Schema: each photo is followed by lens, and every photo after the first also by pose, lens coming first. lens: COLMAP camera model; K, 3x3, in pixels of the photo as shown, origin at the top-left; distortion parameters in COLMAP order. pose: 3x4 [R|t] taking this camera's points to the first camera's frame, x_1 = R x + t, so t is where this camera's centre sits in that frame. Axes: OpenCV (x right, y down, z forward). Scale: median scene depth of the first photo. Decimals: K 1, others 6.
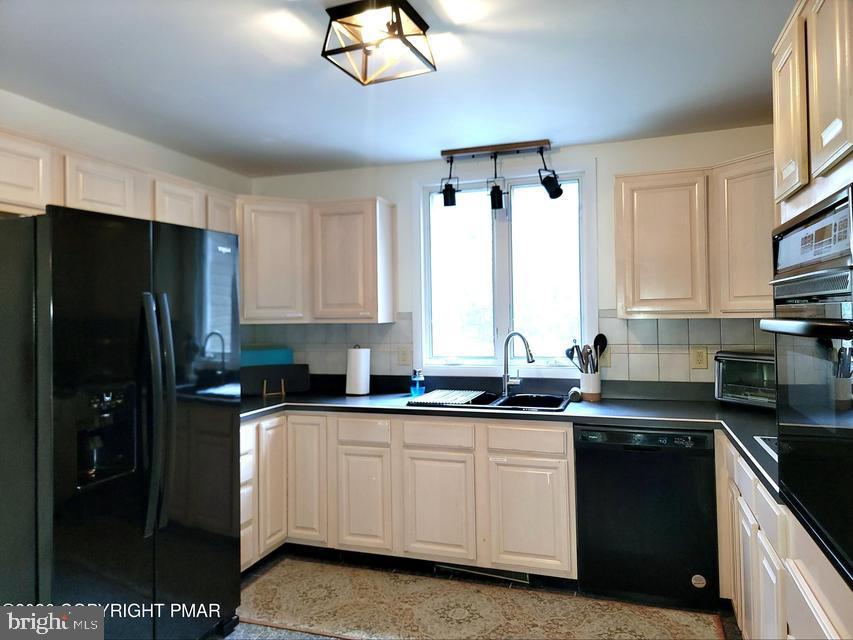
lens RADIAL K [[599.9, 0, 420.6], [0, 599.9, 303.0], [0, 0, 1]] dist [0.062677, -0.046352]
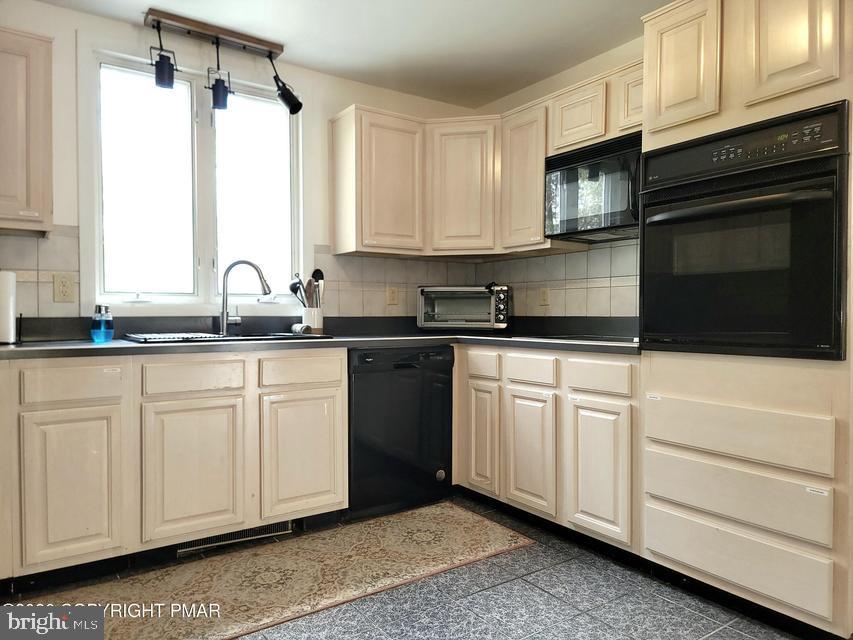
lens RADIAL K [[599.9, 0, 426.4], [0, 599.9, 323.3], [0, 0, 1]] dist [0.062677, -0.046352]
pose [[0.598322, 0.000131, 0.801256, -0.410062], [-0.023045, 0.999589, 0.017045, 0.128629], [-0.800924, -0.028663, 0.598079, 0.301944]]
